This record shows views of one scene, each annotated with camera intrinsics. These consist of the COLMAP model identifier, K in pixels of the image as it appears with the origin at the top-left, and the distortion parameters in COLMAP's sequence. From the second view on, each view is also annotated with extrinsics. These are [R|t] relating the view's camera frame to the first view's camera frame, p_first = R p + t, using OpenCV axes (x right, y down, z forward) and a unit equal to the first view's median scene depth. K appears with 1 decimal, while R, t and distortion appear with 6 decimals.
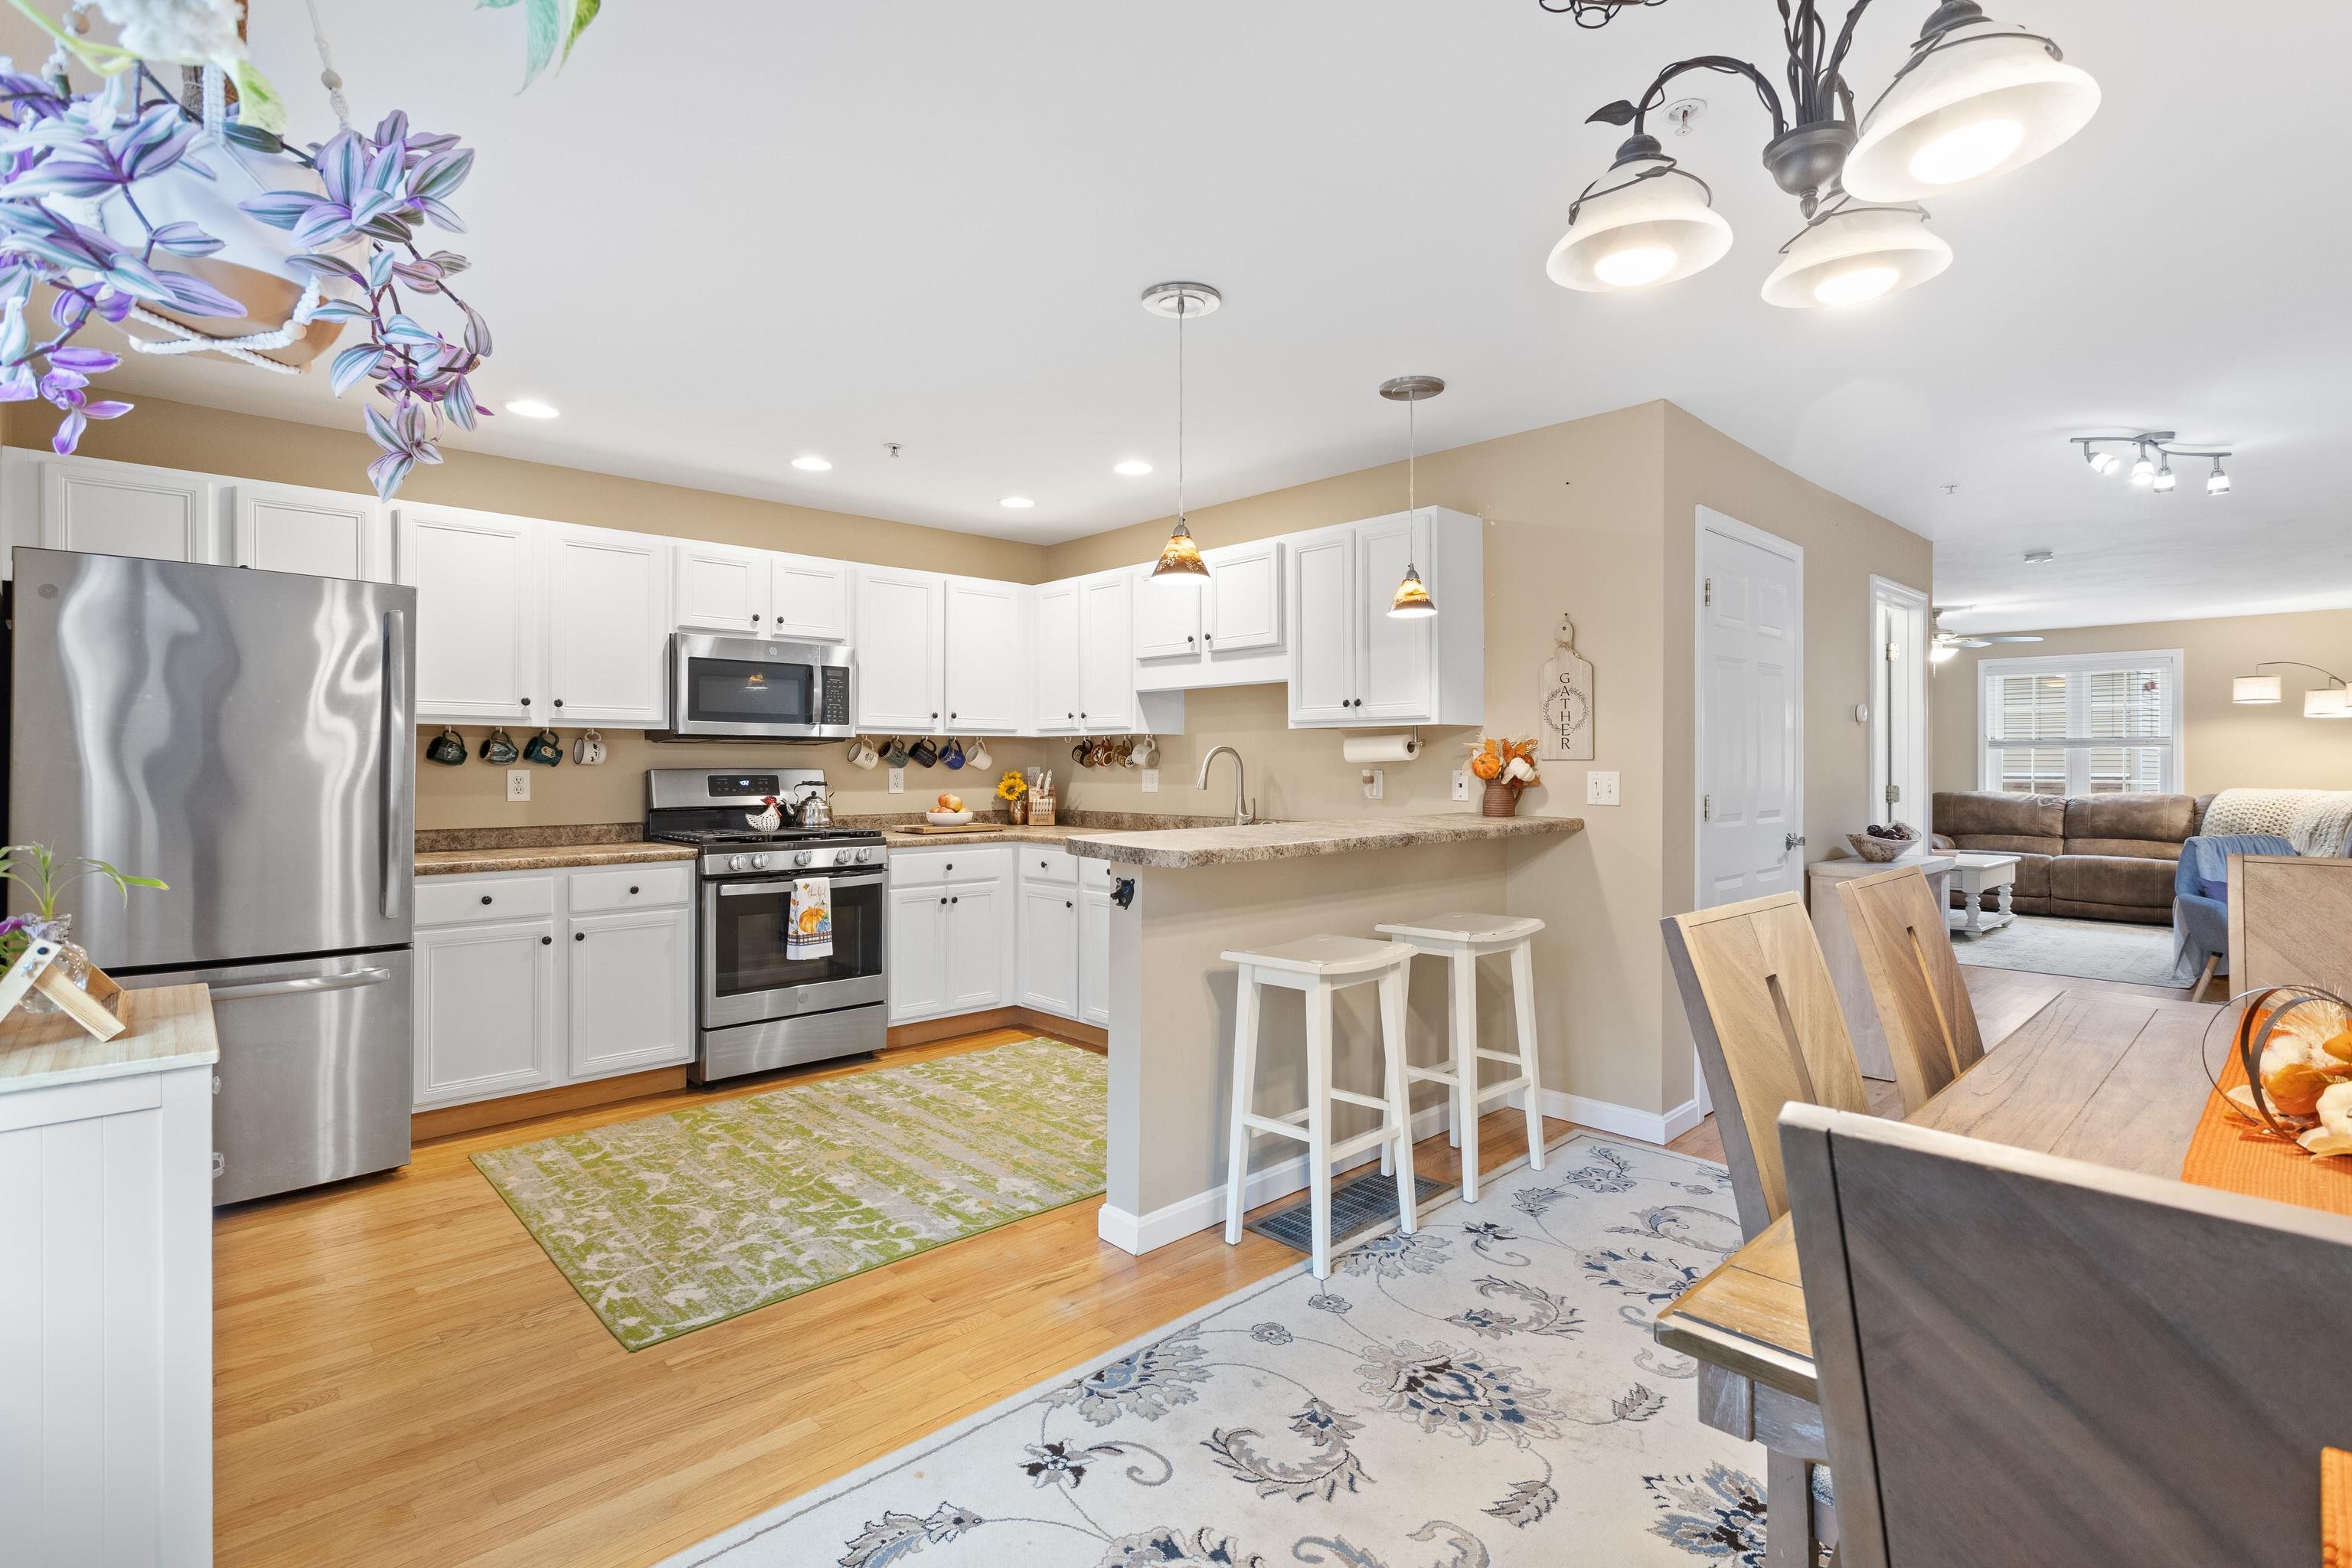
lens RADIAL K [[1112.8, 0, 1186.5], [0, 1112.8, 761.5], [0, 0, 1]] dist [-0.001812, 0.002909]
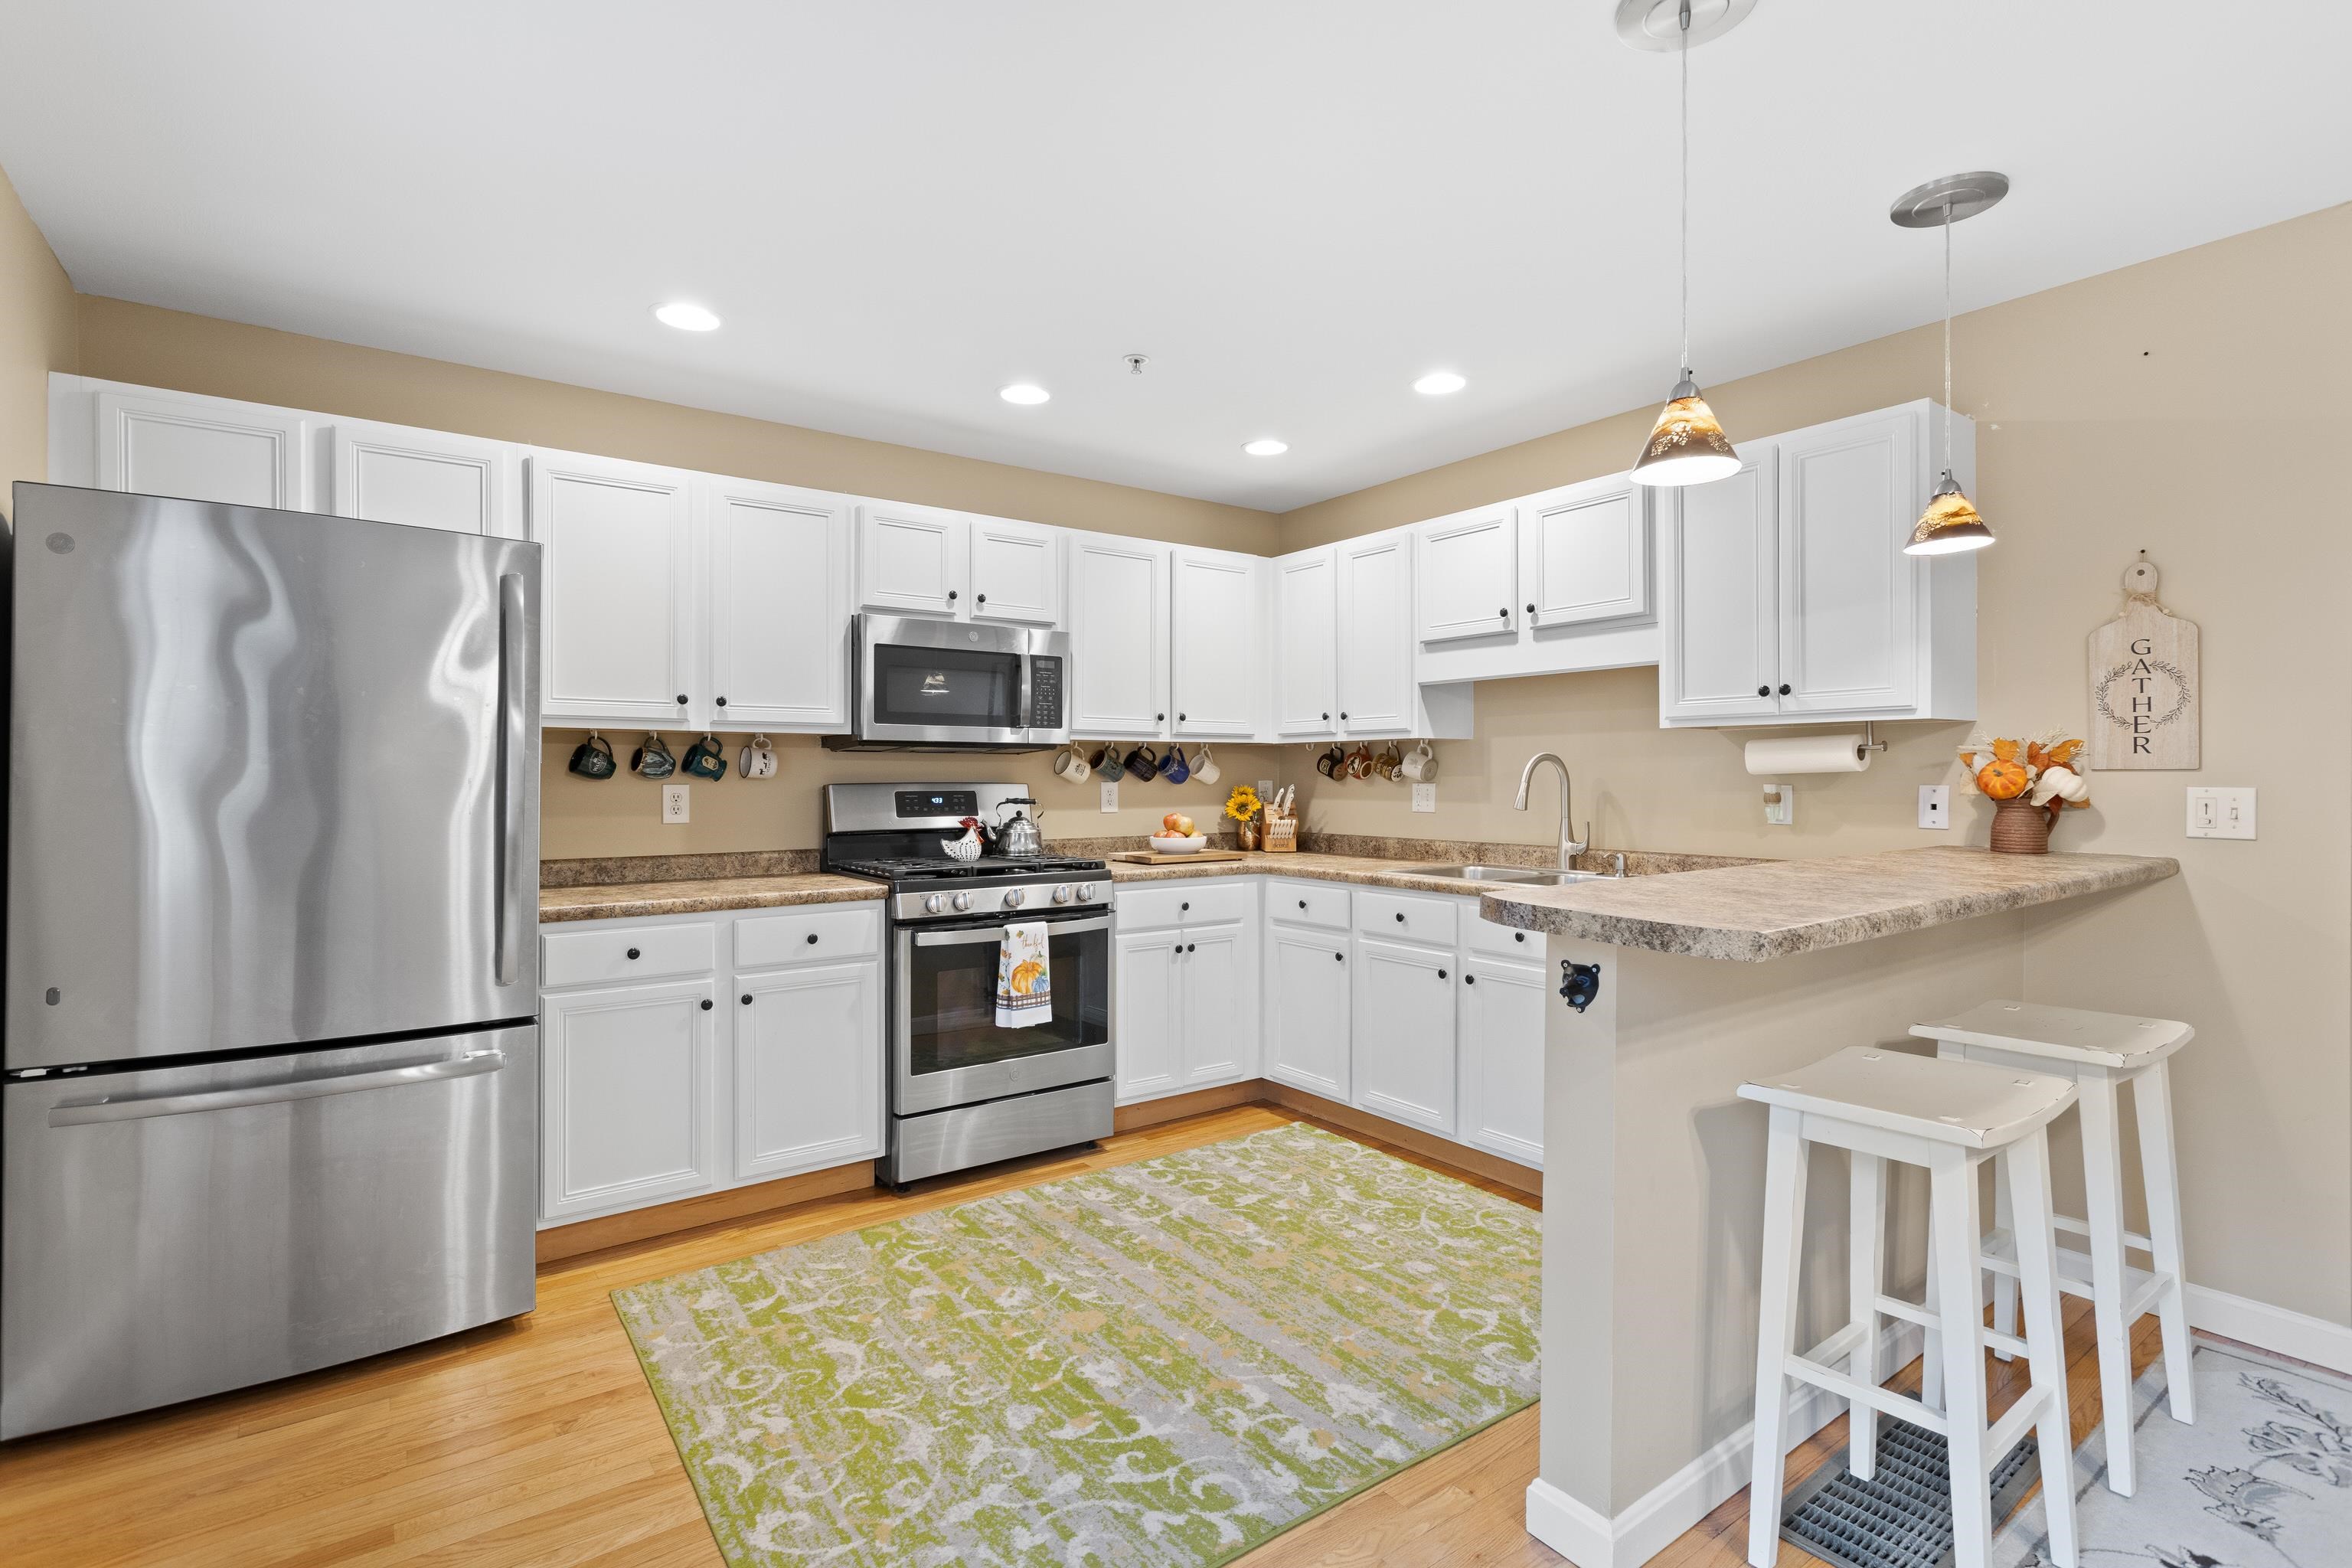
lens RADIAL K [[1112.8, 0, 1185.7], [0, 1112.8, 774.4], [0, 0, 1]] dist [-0.001812, 0.002909]
pose [[0.992233, -0.001551, -0.124385, -0.133554], [0.001616, 0.999999, 0.000425, 0.000144], [0.124384, -0.000623, 0.992234, 0.247444]]
